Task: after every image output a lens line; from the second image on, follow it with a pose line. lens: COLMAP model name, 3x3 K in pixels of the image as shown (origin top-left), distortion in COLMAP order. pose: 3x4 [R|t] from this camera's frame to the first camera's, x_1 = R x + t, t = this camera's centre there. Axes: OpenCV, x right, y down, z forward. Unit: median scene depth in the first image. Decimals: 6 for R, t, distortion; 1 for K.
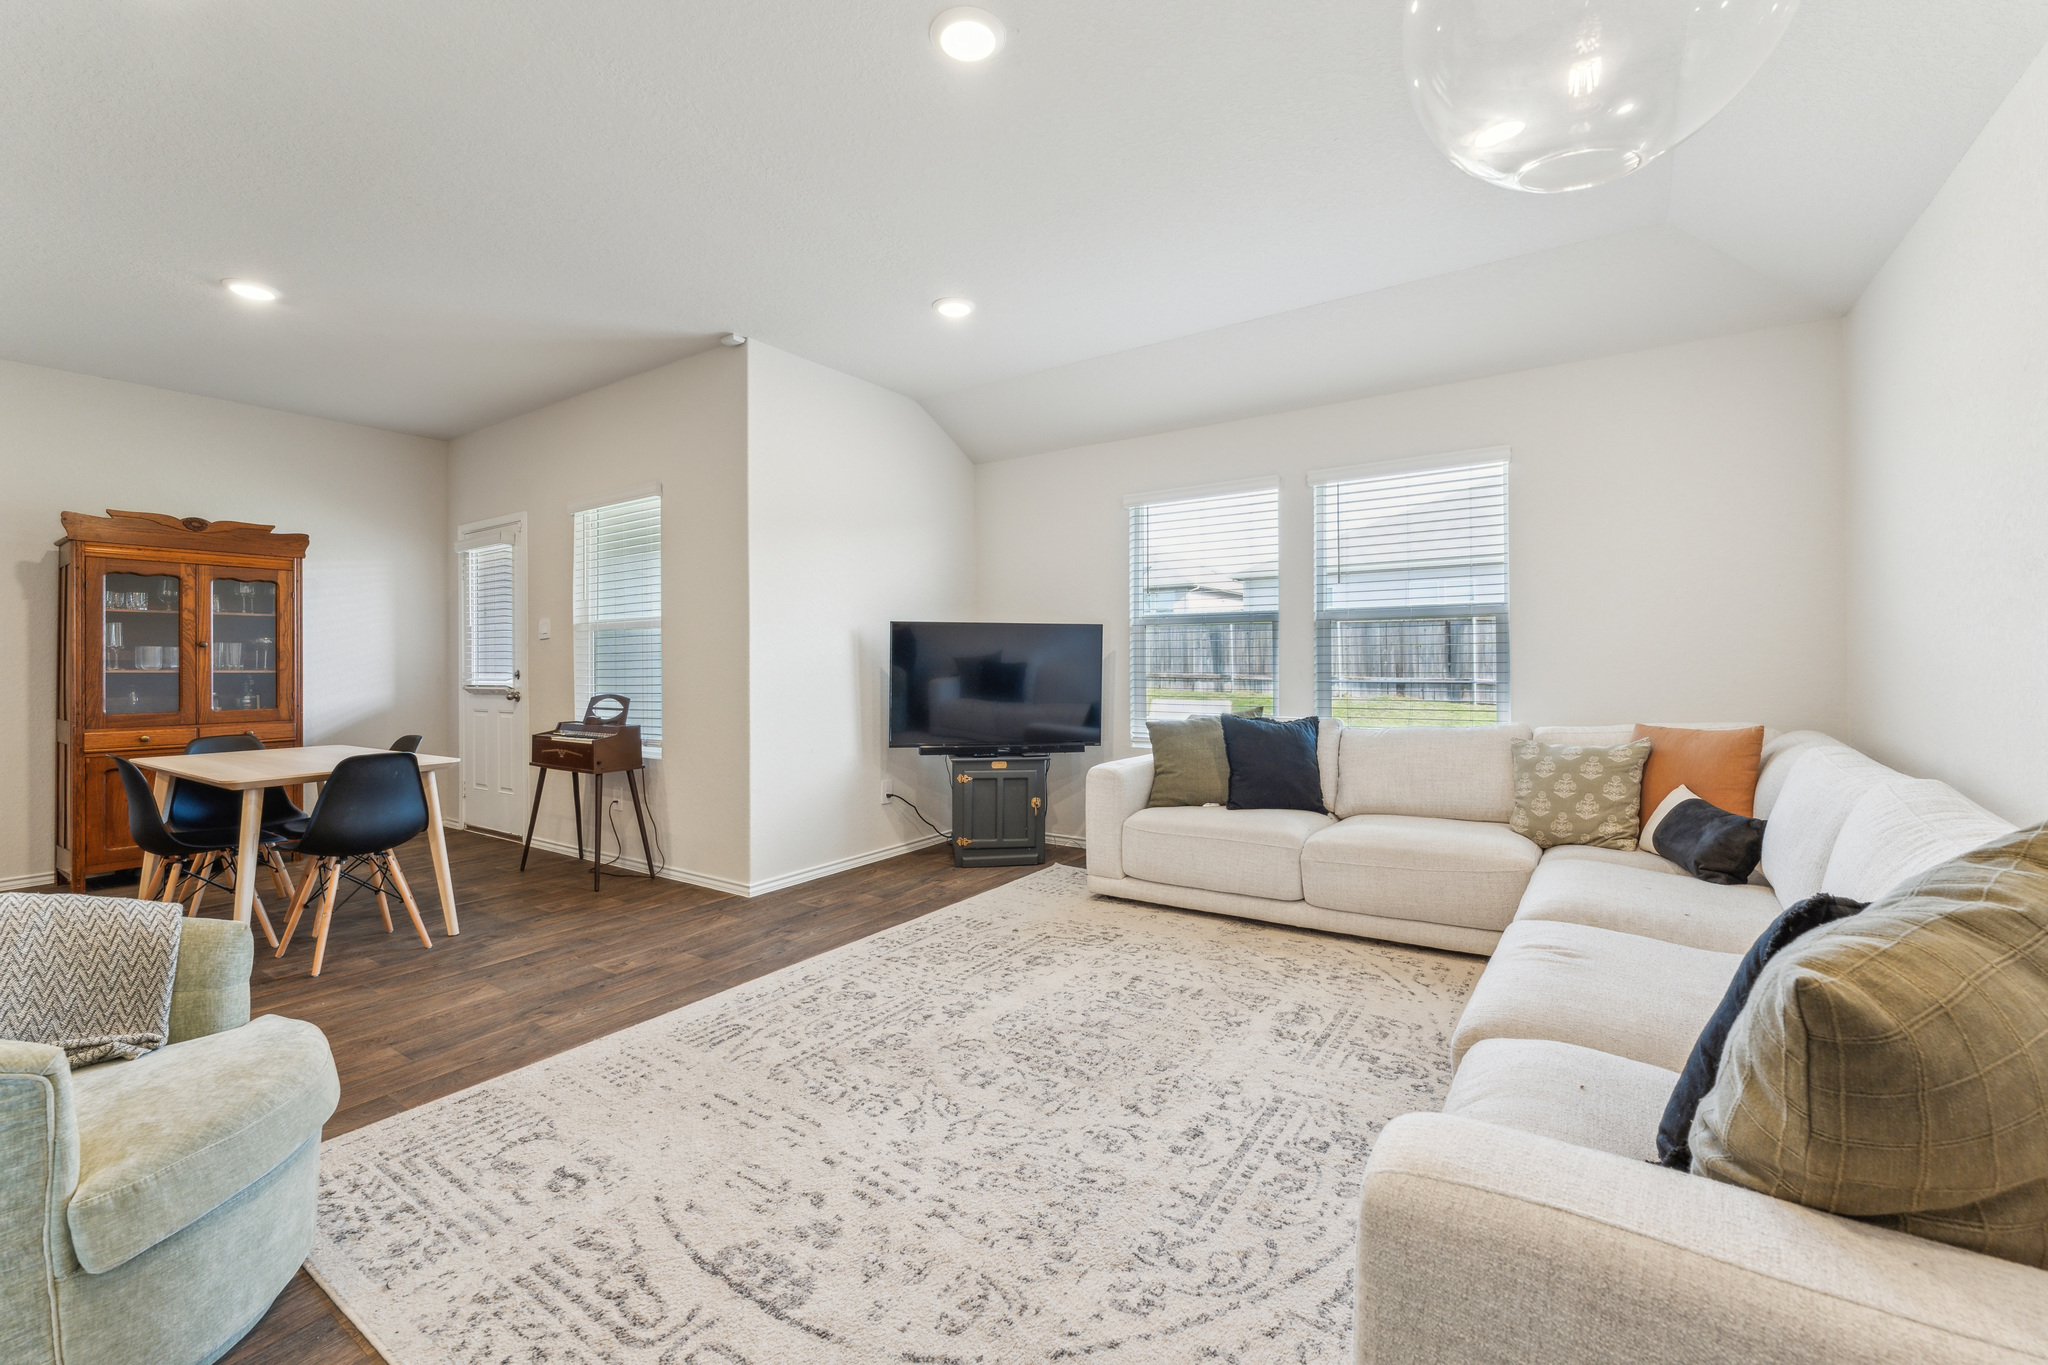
lens RADIAL K [[851.4, 0, 1020.6], [0, 851.4, 661.1], [0, 0, 1]] dist [-0.002784, -0.000233]
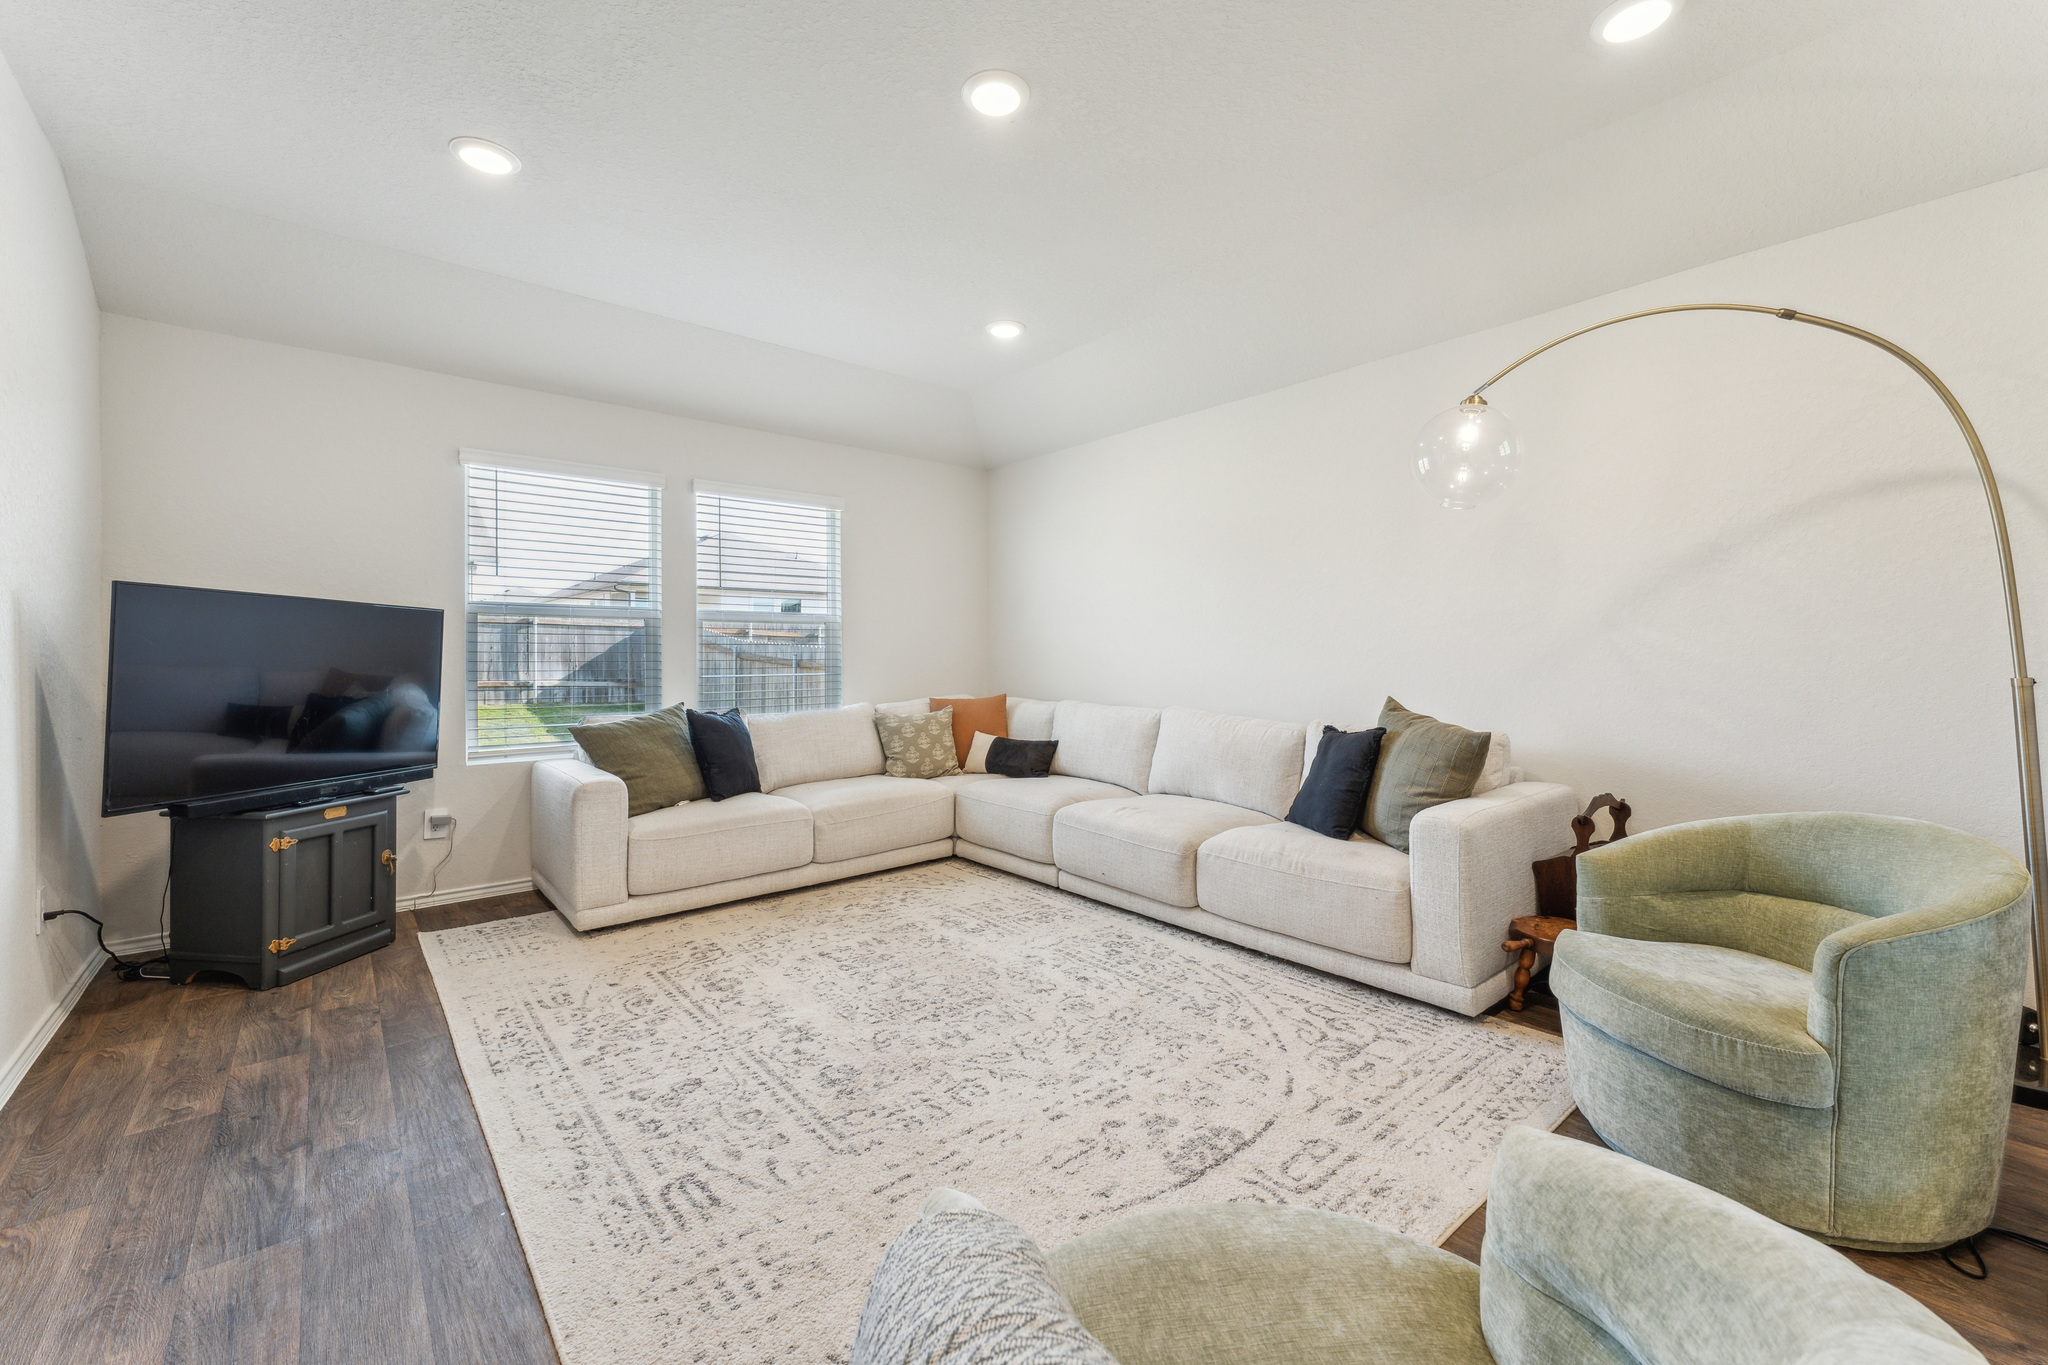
lens RADIAL K [[823.5, 0, 1024.0], [0, 823.5, 682.5], [0, 0, 1]] dist [-0.000426, 0.000066]
pose [[0.260972, -0.023736, 0.965054, -0.859706], [0.002605, 0.999711, 0.023884, 0.011870], [-0.965343, -0.003720, 0.260959, 0.542267]]
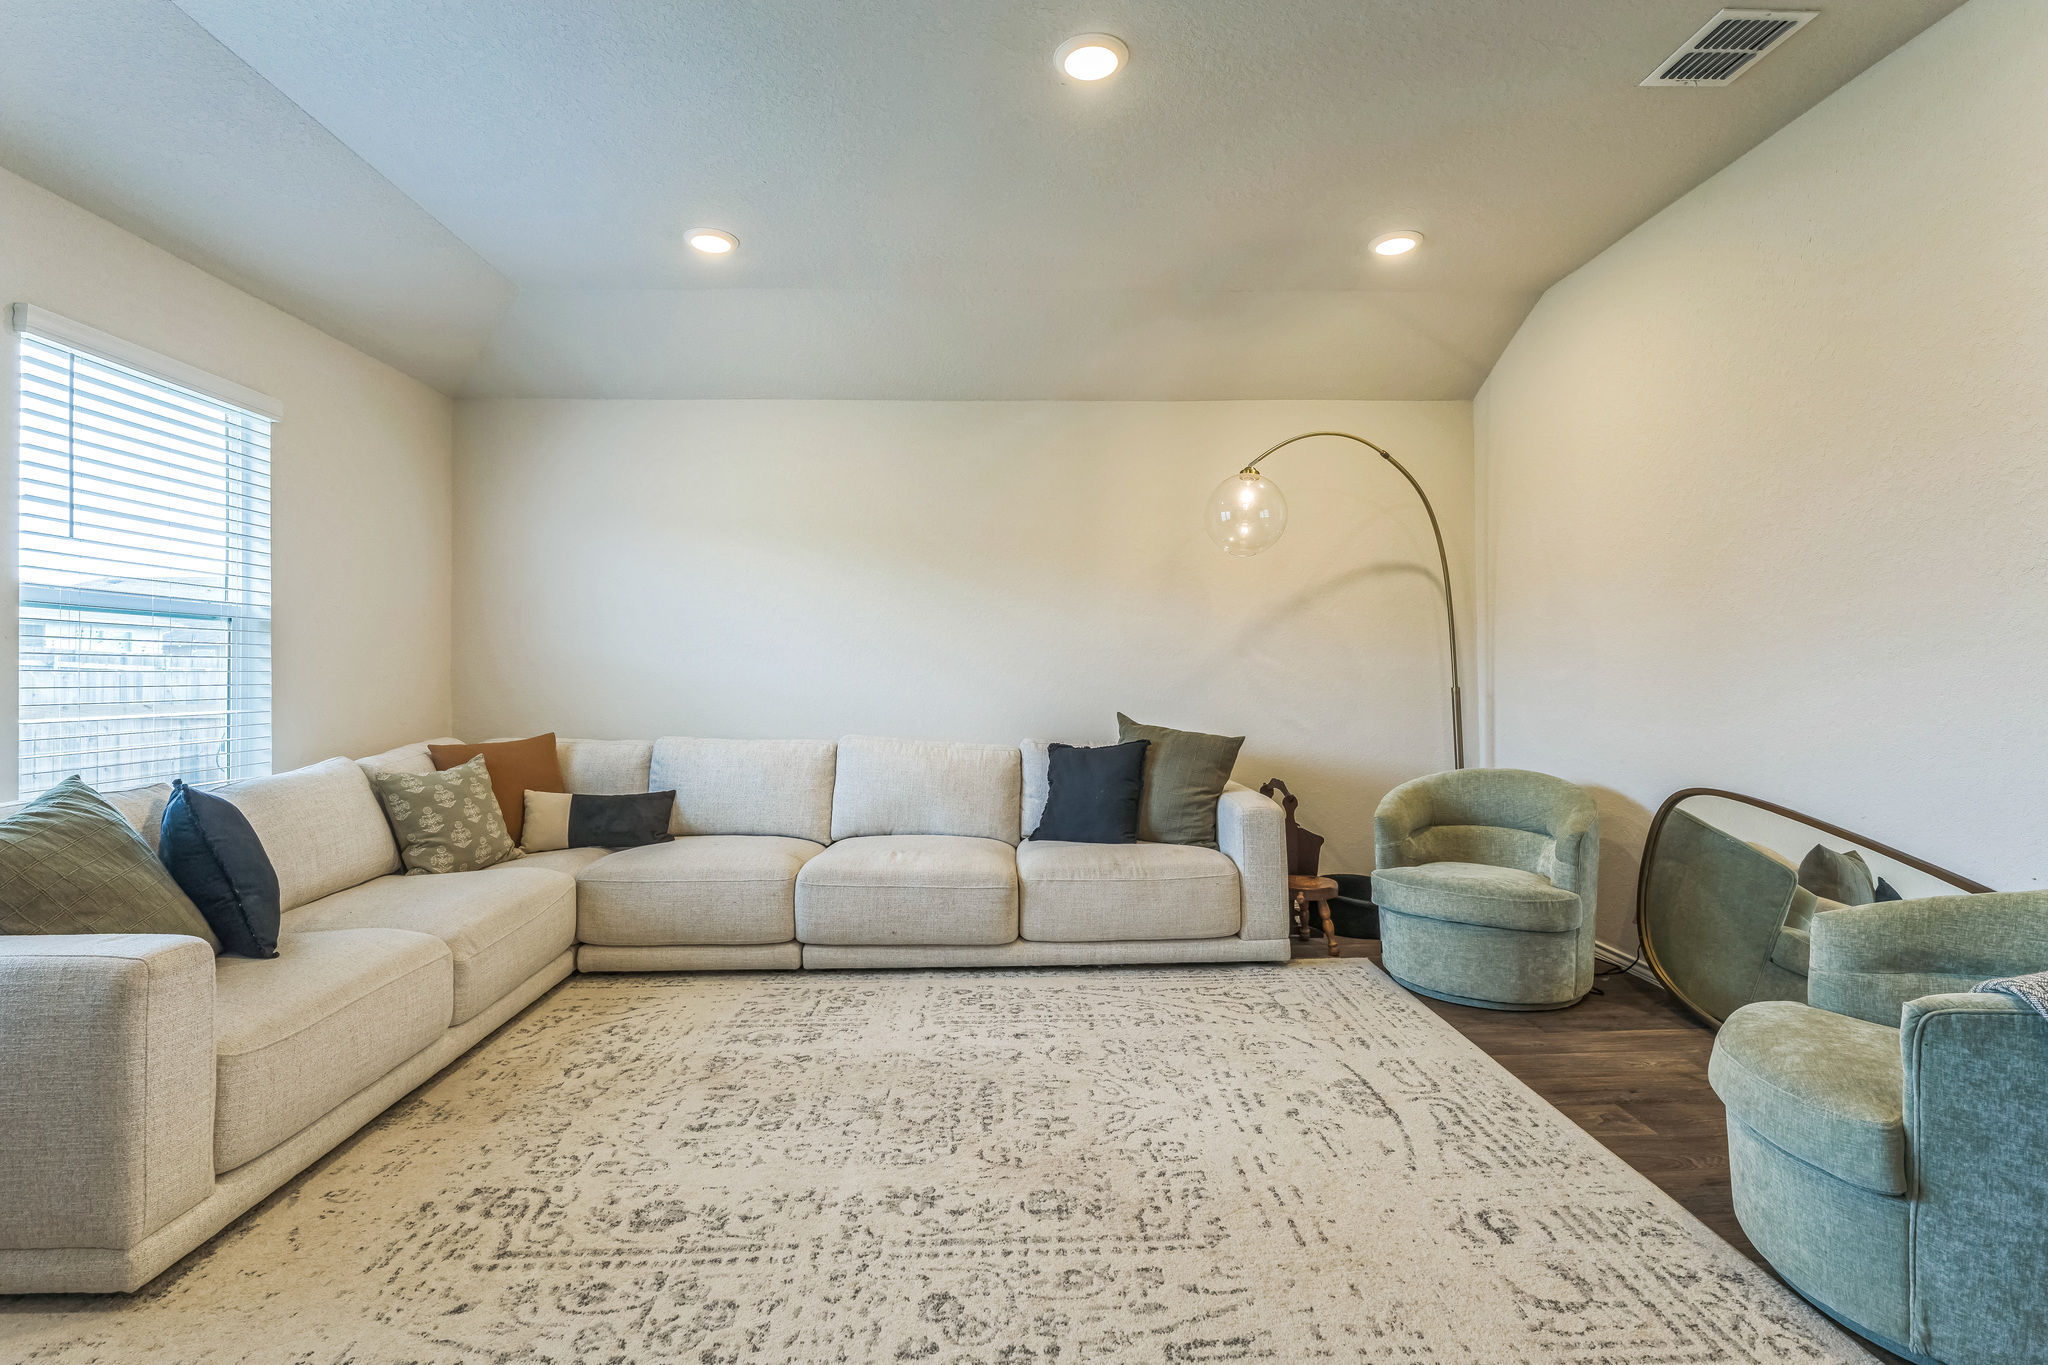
lens RADIAL K [[969.2, 0, 1024.0], [0, 969.2, 682.5], [0, 0, 1]] dist [-0.001236, -0.004820]
pose [[-0.594907, 0.006901, 0.803765, -0.731342], [0.012293, 0.999924, 0.000513, 0.011729], [-0.803701, 0.010186, -0.594947, 1.381425]]
